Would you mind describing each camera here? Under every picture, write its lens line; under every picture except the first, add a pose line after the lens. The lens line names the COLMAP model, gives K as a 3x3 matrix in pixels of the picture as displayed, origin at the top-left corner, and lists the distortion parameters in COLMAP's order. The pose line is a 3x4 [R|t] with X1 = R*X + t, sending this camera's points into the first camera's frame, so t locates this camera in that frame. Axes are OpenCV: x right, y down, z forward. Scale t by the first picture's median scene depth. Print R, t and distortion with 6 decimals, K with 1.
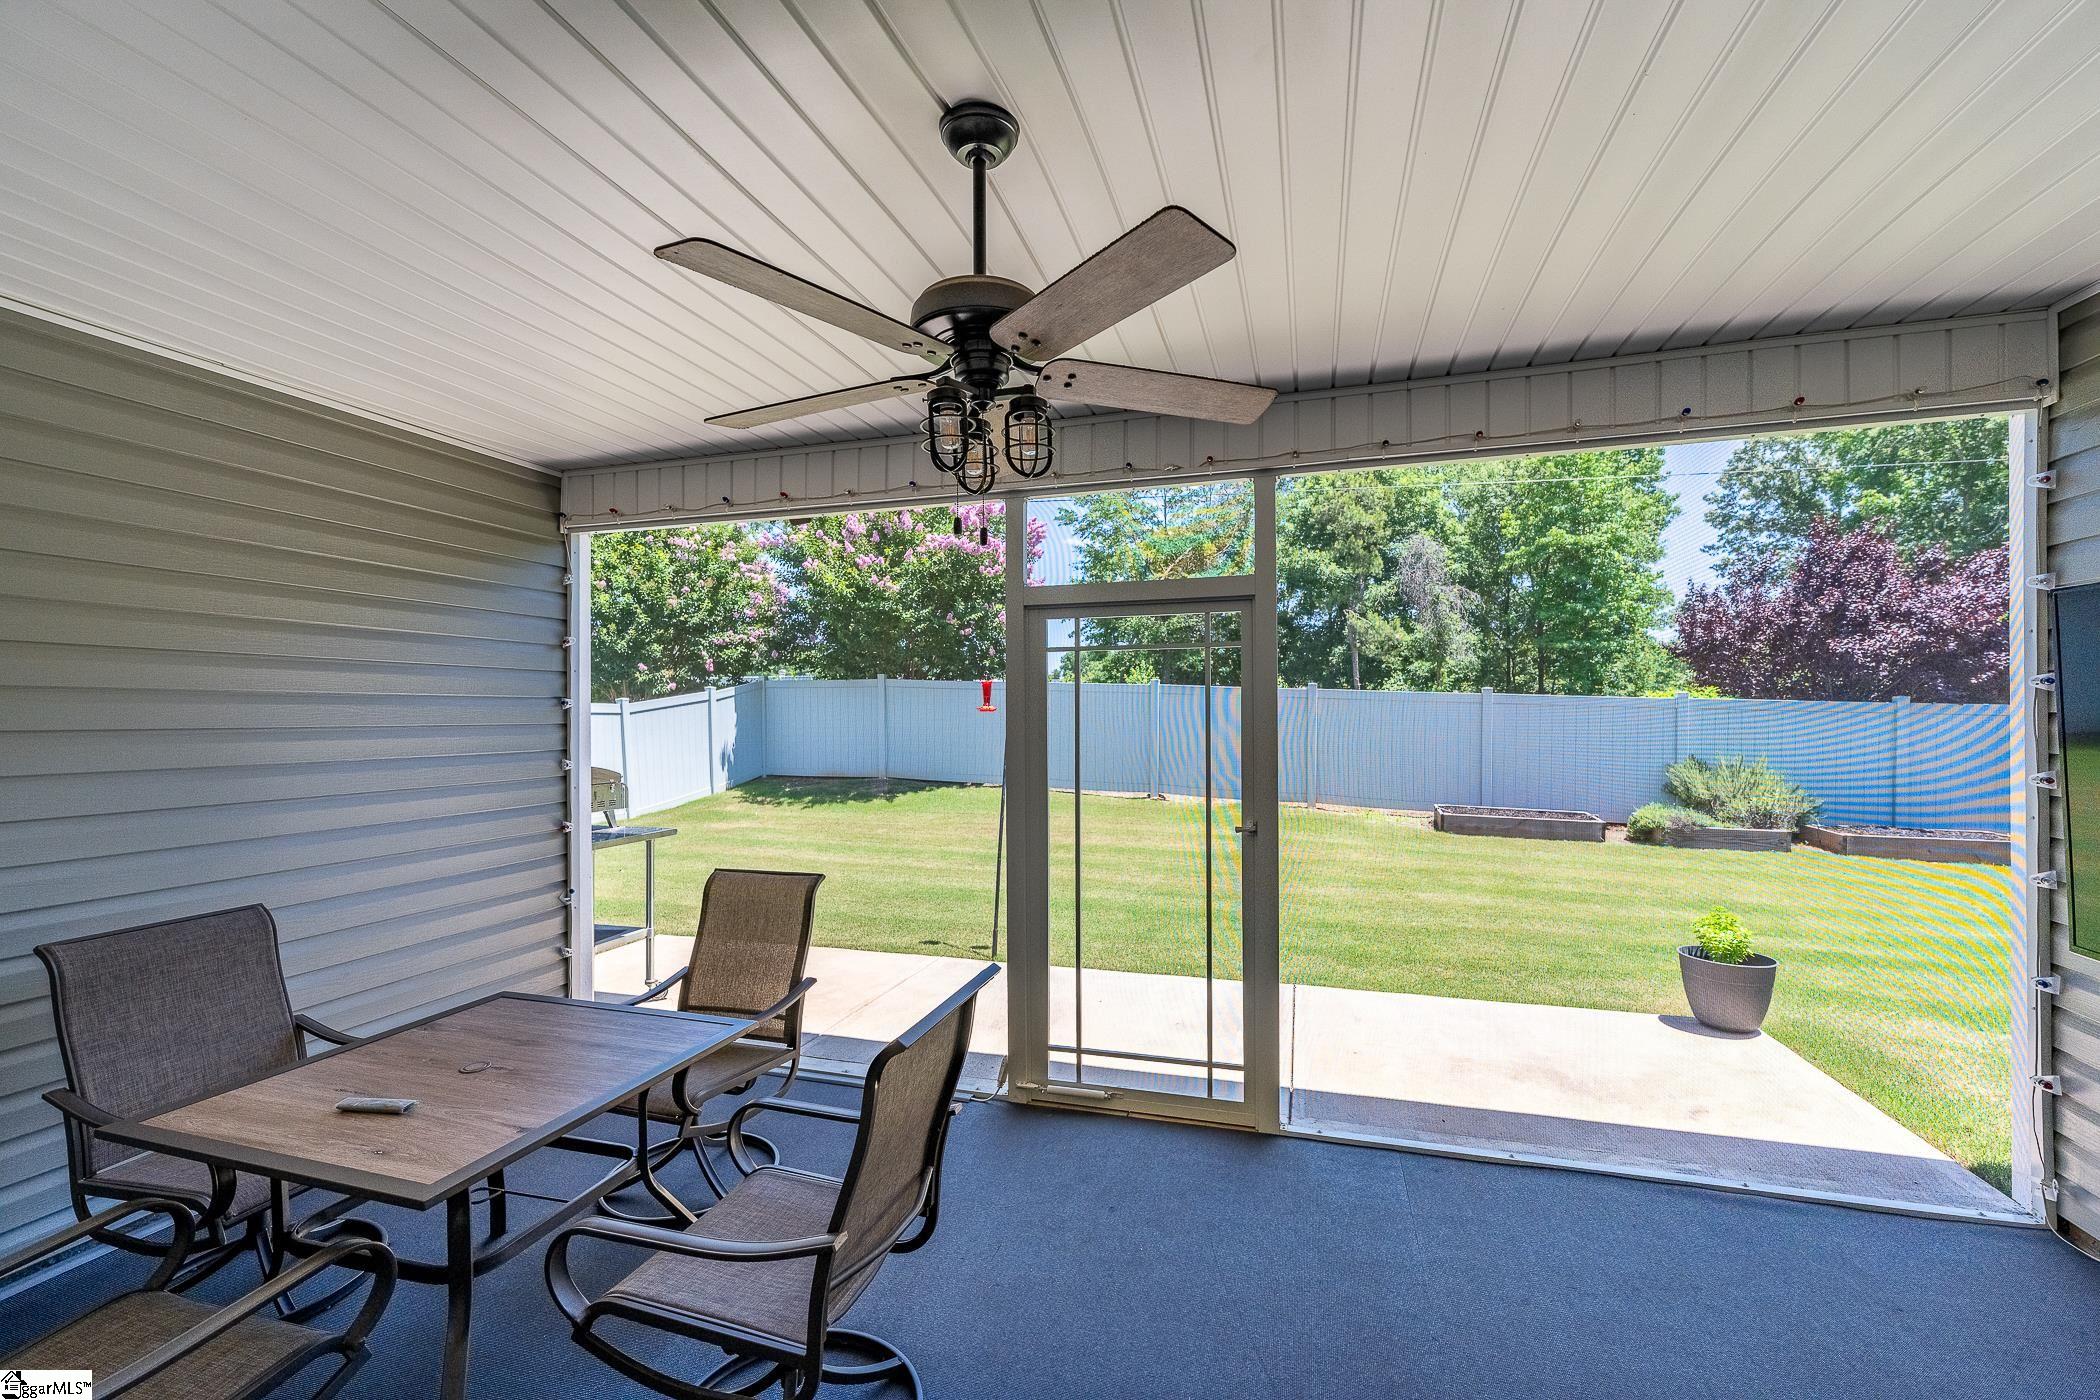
lens RADIAL K [[881.6, 0, 1053.3], [0, 881.6, 750.2], [0, 0, 1]] dist [-0.001592, -0.000170]
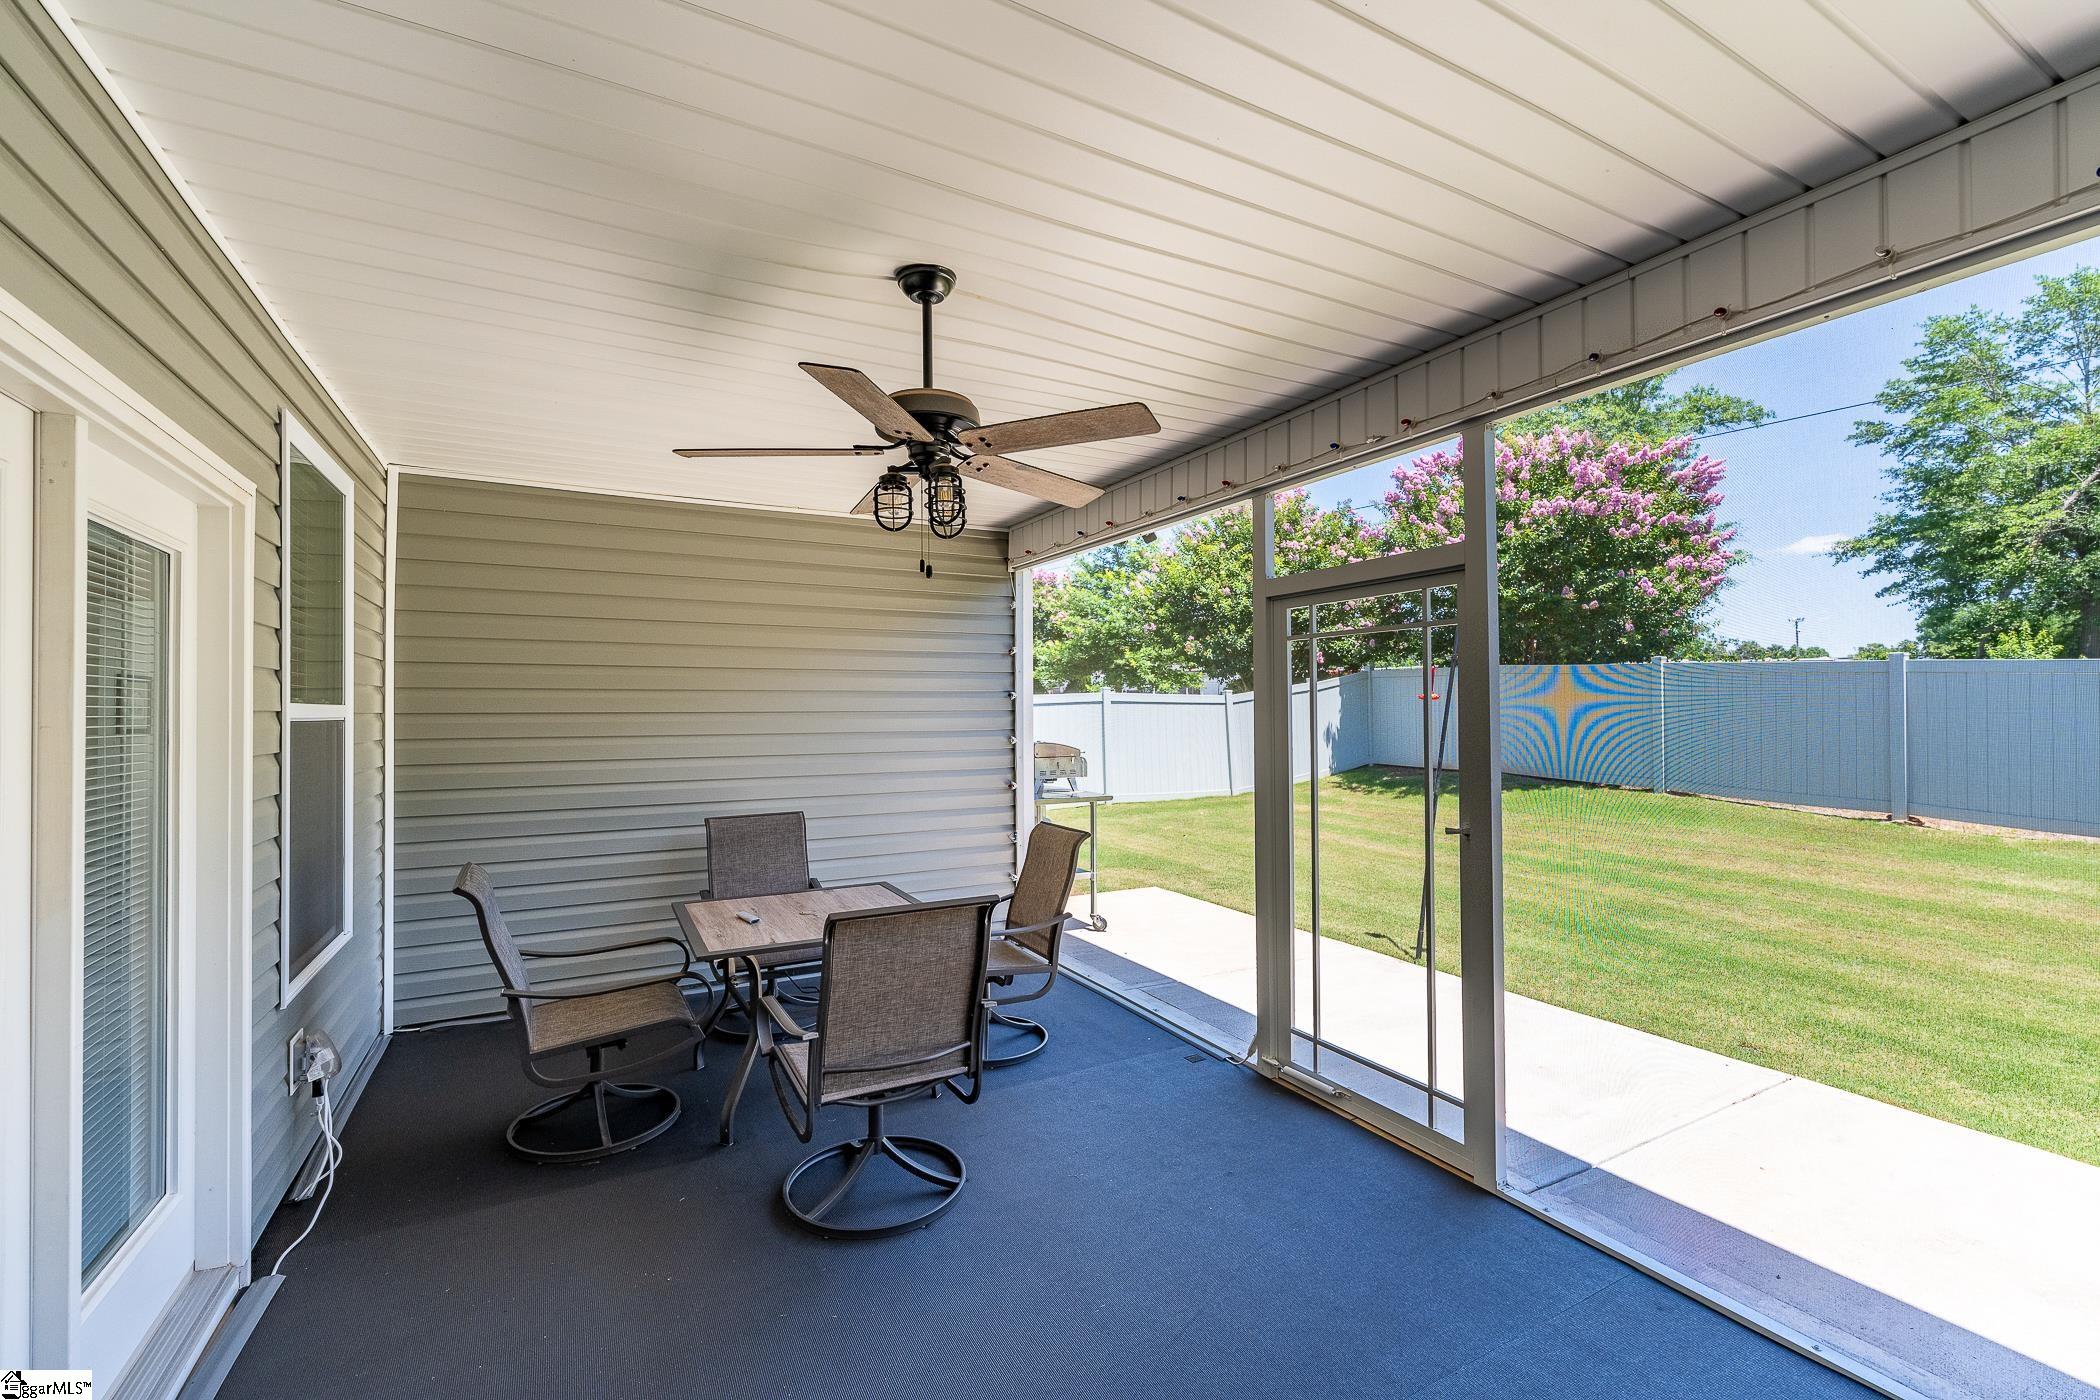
lens RADIAL K [[881.6, 0, 1053.3], [0, 881.6, 750.2], [0, 0, 1]] dist [-0.001592, -0.000170]
pose [[0.701863, 0.036361, -0.711383, 0.335004], [-0.027799, 0.999334, 0.023652, -0.001690], [0.711769, 0.003175, 0.702406, 0.057635]]
